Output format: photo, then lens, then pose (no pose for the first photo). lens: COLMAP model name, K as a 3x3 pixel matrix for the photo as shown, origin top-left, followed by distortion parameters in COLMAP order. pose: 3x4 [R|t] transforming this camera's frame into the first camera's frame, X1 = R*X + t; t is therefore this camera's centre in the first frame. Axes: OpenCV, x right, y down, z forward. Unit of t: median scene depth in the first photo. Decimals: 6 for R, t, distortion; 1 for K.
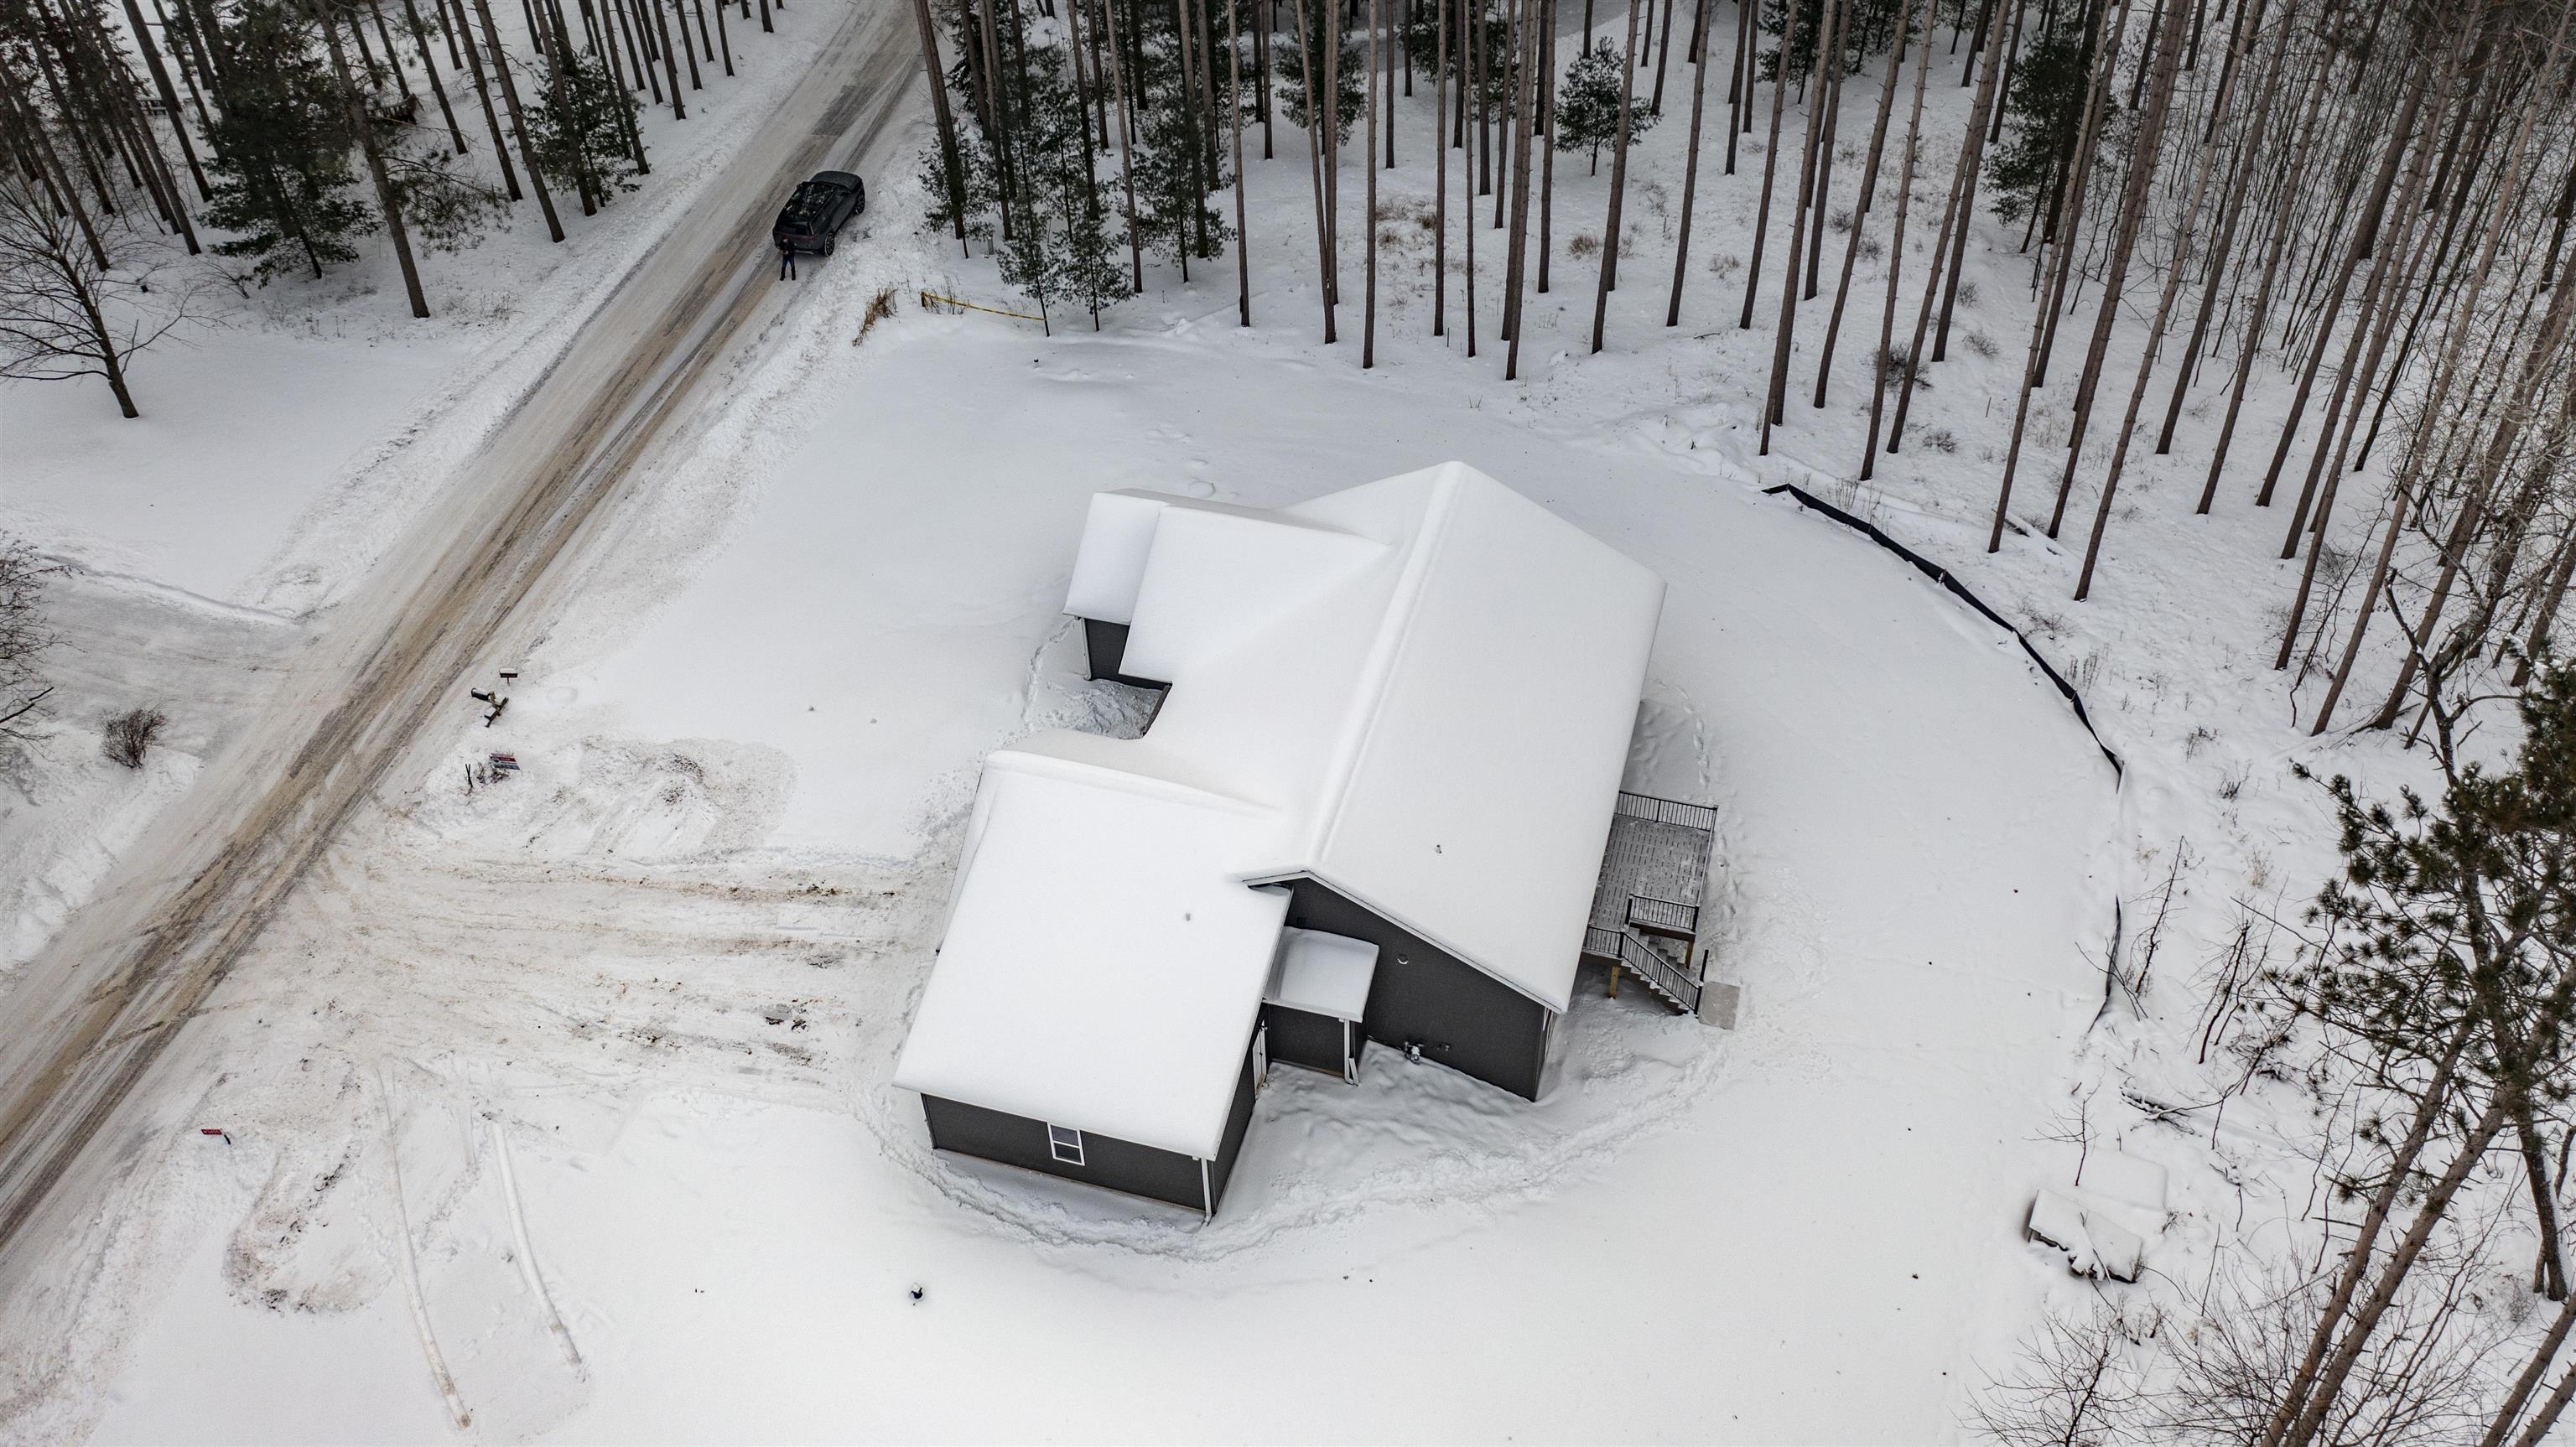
lens RADIAL K [[2038.1, 0, 1288.0], [0, 2038.1, 723.5], [0, 0, 1]] dist [-0.011785, 0.004887]
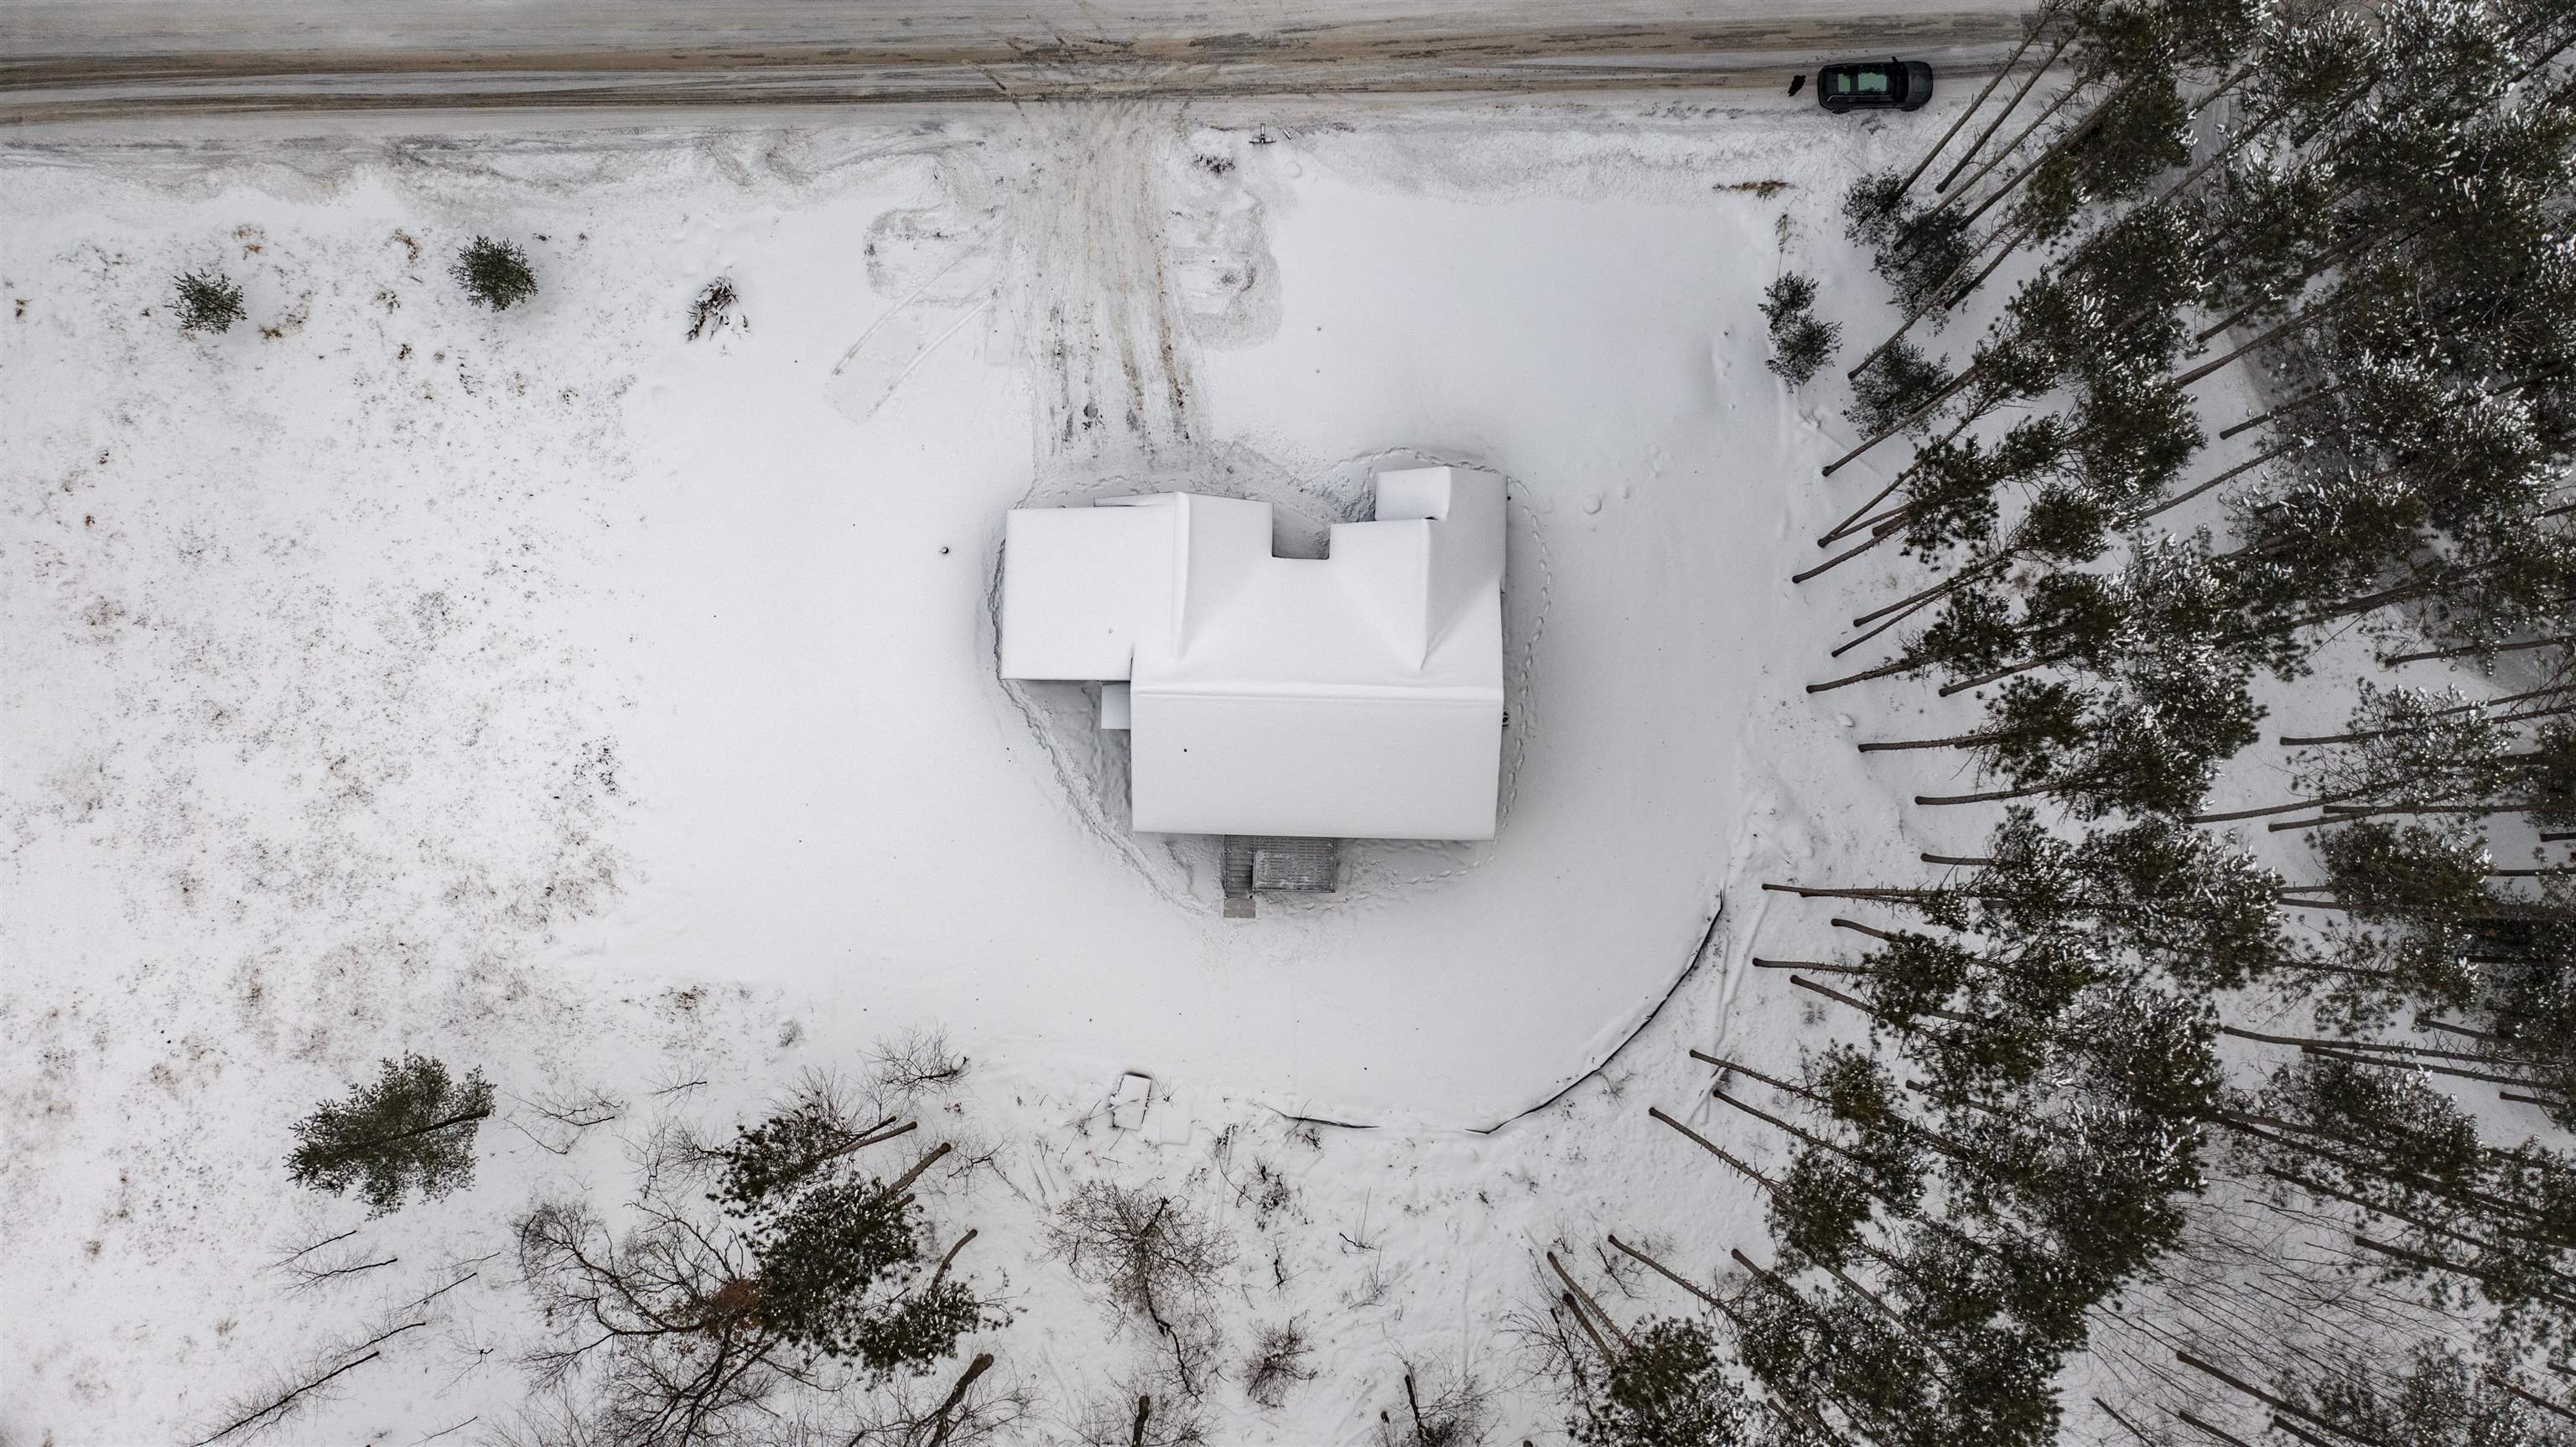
lens RADIAL K [[2038.1, 0, 1288.0], [0, 2038.1, 723.5], [0, 0, 1]] dist [-0.011785, 0.004887]
pose [[0.252799, 0.967182, -0.025531, 0.102260], [-0.663936, 0.192611, 0.722558, -1.133057], [0.703763, -0.165712, 0.690838, -0.170031]]
